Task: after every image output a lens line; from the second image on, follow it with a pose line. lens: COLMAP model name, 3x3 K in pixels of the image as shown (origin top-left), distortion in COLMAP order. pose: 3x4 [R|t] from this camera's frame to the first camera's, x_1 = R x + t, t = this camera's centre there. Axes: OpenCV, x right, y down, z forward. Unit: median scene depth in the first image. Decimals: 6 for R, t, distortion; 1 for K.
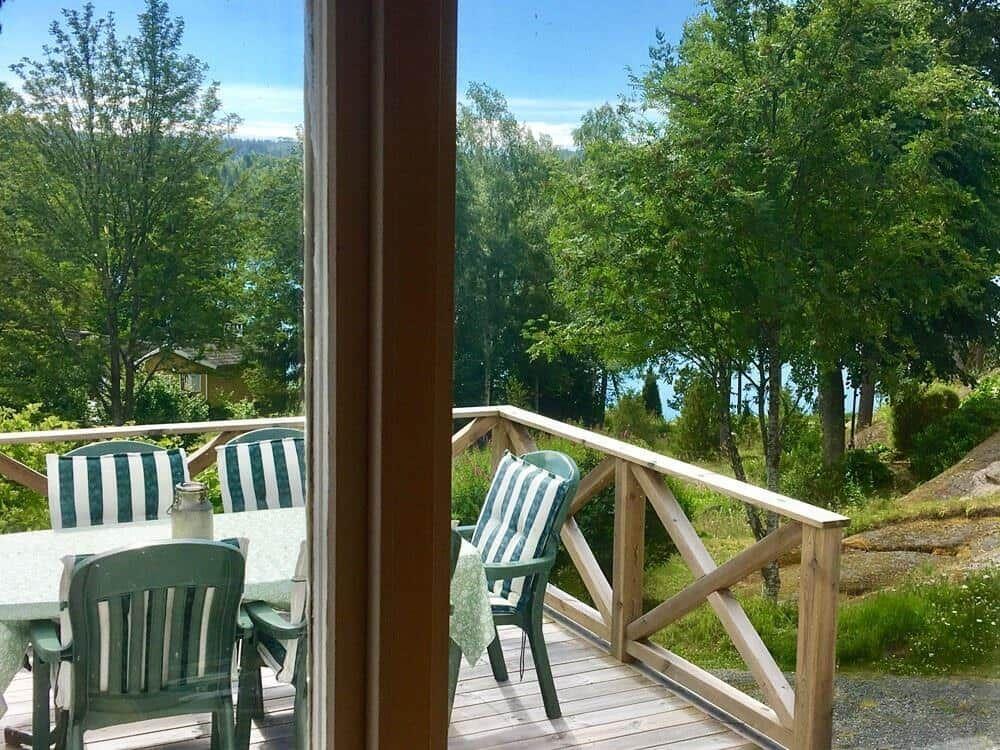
lens RADIAL K [[1352.4, 0, 500.0], [0, 1352.4, 375.0], [0, 0, 1]] dist [0.007115, -0.001874]
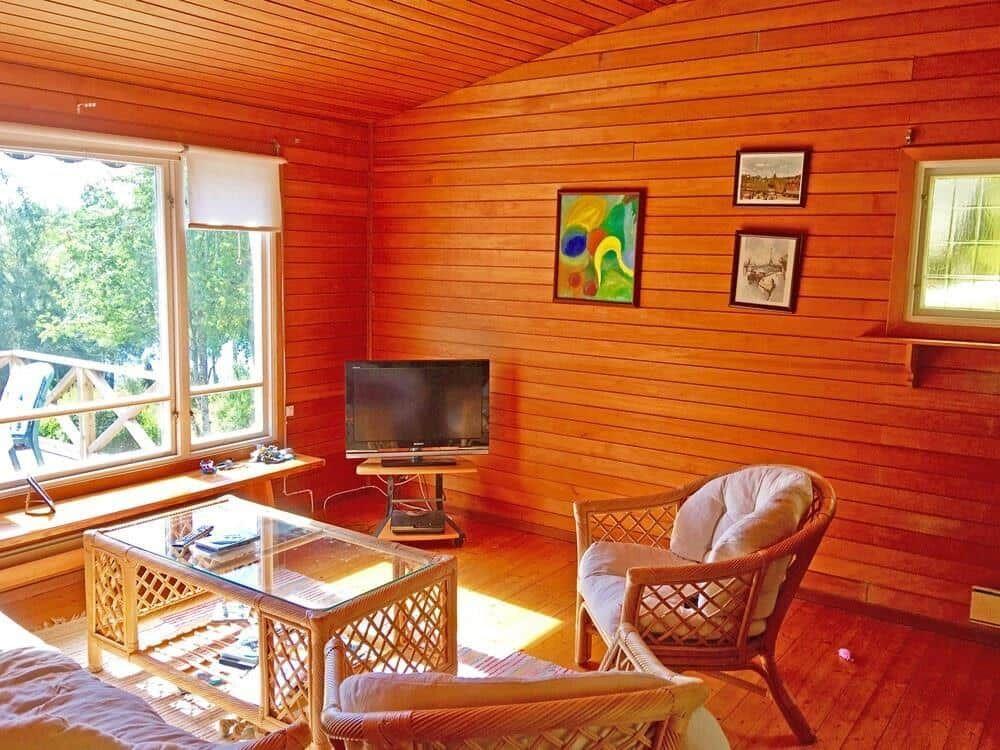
lens RADIAL K [[855.0, 0, 500.0], [0, 855.0, 375.0], [0, 0, 1]] dist [0.084160, -0.113320]
pose [[0.876981, -0.064893, 0.476124, 0.017712], [0.054141, 0.997874, 0.036283, 0.051475], [-0.477466, -0.006041, 0.878630, -0.408699]]
